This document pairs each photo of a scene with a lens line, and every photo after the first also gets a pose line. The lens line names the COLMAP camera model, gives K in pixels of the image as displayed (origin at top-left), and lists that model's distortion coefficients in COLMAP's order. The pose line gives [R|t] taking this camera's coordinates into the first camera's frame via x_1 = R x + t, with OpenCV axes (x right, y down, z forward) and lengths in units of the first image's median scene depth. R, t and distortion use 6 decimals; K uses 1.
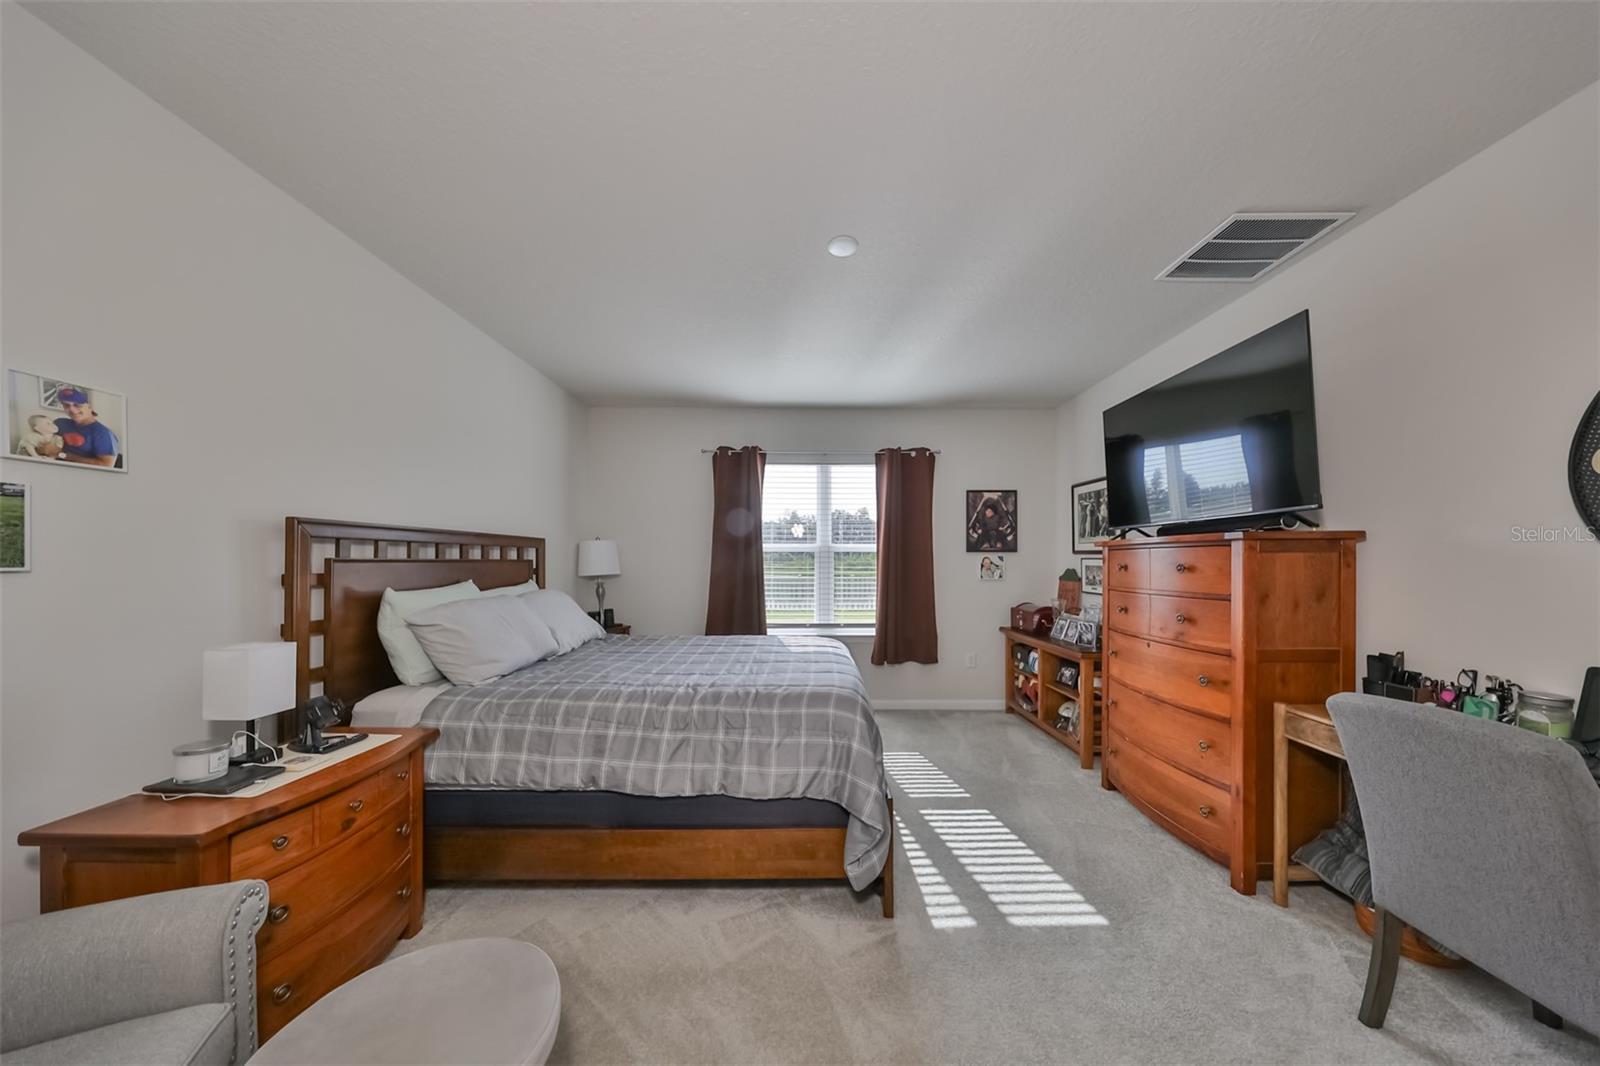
lens RADIAL K [[514.8, 0, 775.5], [0, 514.8, 562.0], [0, 0, 1]] dist [-0.007380, 0.000083]
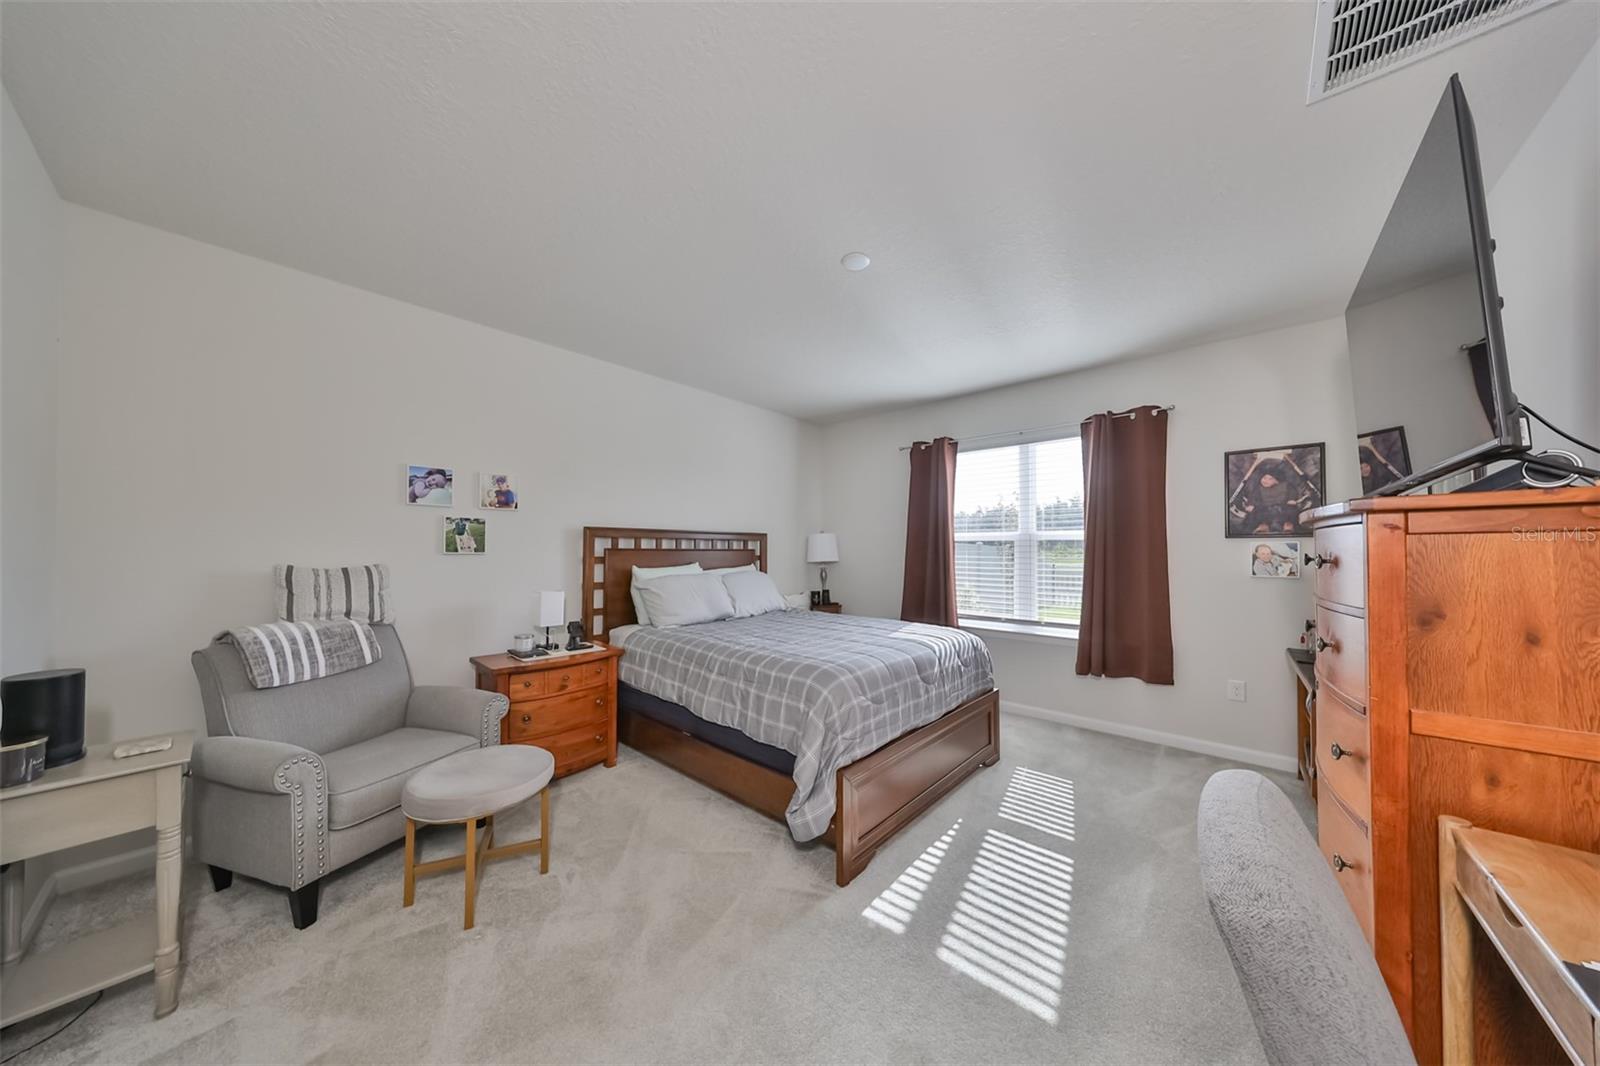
lens RADIAL K [[494.6, 0, 792.0], [0, 494.6, 542.2], [0, 0, 1]] dist [0.001198, -0.000260]
pose [[0.732539, -0.011013, -0.680636, 0.588265], [-0.003271, 0.999801, -0.019697, 0.002882], [0.680717, 0.016655, 0.732357, 0.121361]]
